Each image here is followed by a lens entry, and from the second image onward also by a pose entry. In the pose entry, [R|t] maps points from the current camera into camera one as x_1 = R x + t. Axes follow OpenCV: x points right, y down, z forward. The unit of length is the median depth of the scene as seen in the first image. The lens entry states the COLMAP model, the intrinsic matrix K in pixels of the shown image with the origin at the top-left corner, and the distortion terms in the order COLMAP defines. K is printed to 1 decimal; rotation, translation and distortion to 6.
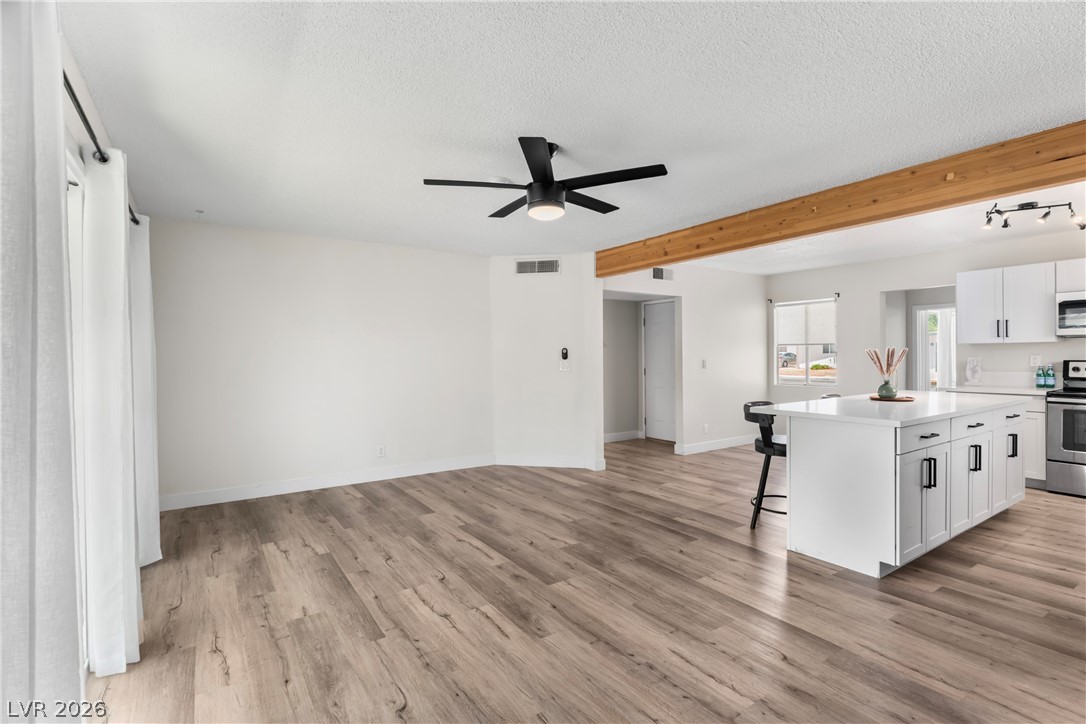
lens RADIAL K [[513.5, 0, 542.9], [0, 513.5, 363.0], [0, 0, 1]] dist [0.000710, 0.001264]
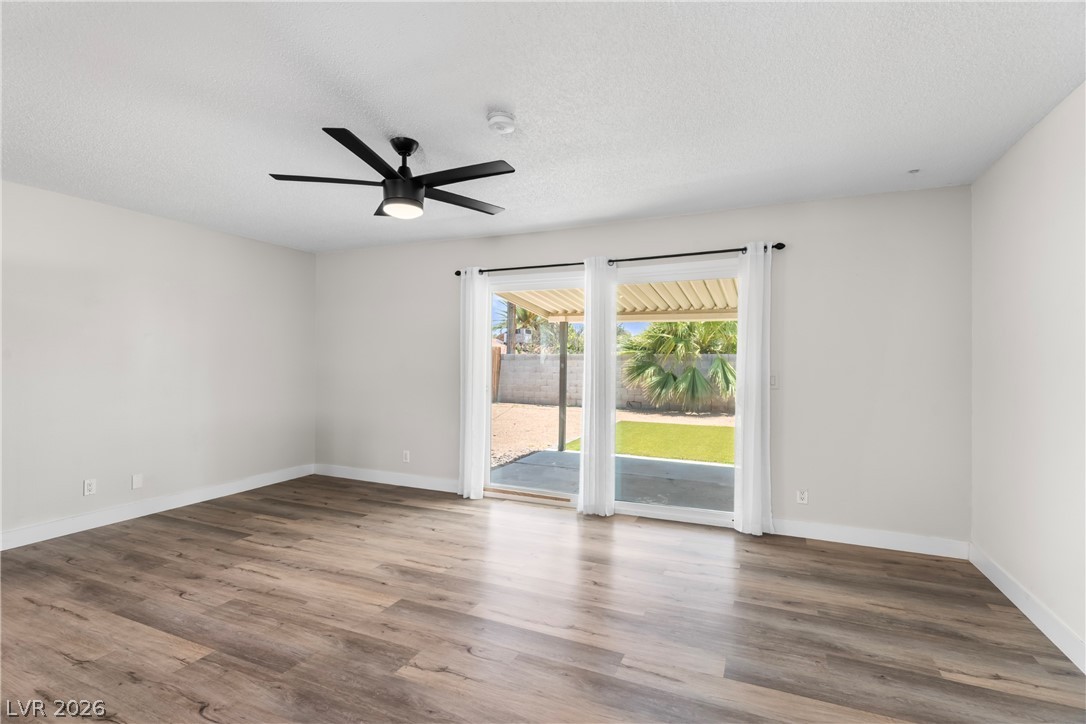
lens RADIAL K [[513.5, 0, 544.0], [0, 513.5, 361.7], [0, 0, 1]] dist [0.000710, 0.001264]
pose [[-0.845886, 0.003561, -0.533352, 0.266038], [-0.007730, 0.999791, 0.018934, -0.026950], [0.533308, 0.020139, -0.845681, 1.755953]]
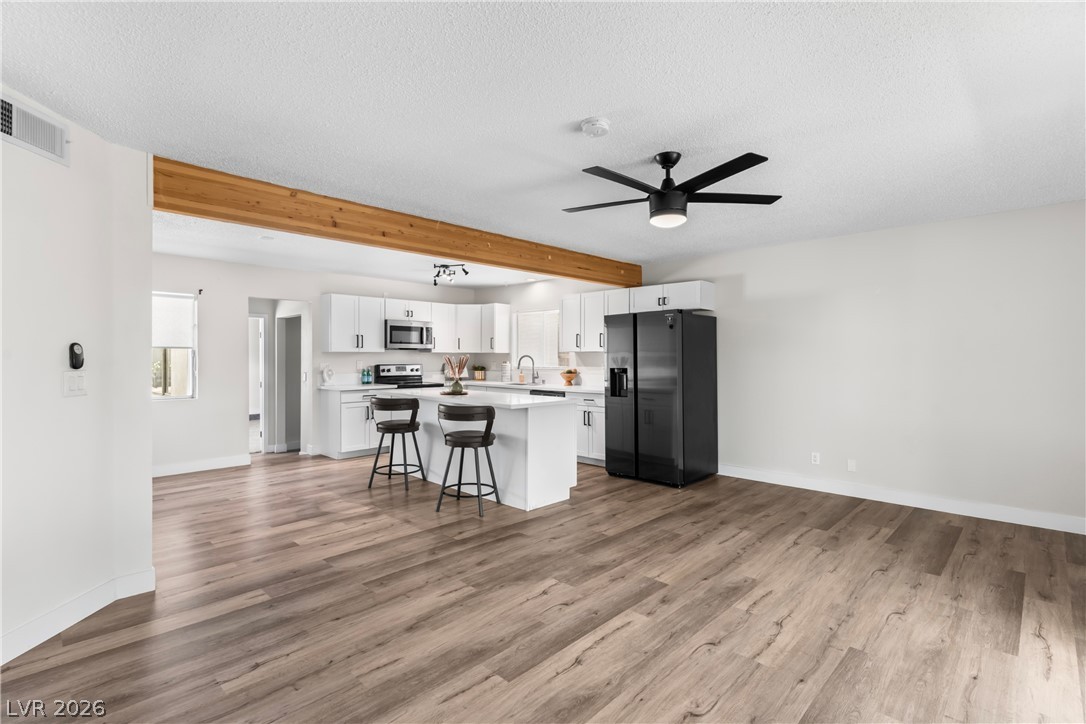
lens RADIAL K [[513.5, 0, 544.0], [0, 513.5, 362.2], [0, 0, 1]] dist [0.000710, 0.001264]
pose [[-0.209737, -0.000017, 0.977758, -0.845663], [0.015750, 0.999870, 0.003396, -0.015028], [-0.977631, 0.016112, -0.209710, 1.309936]]
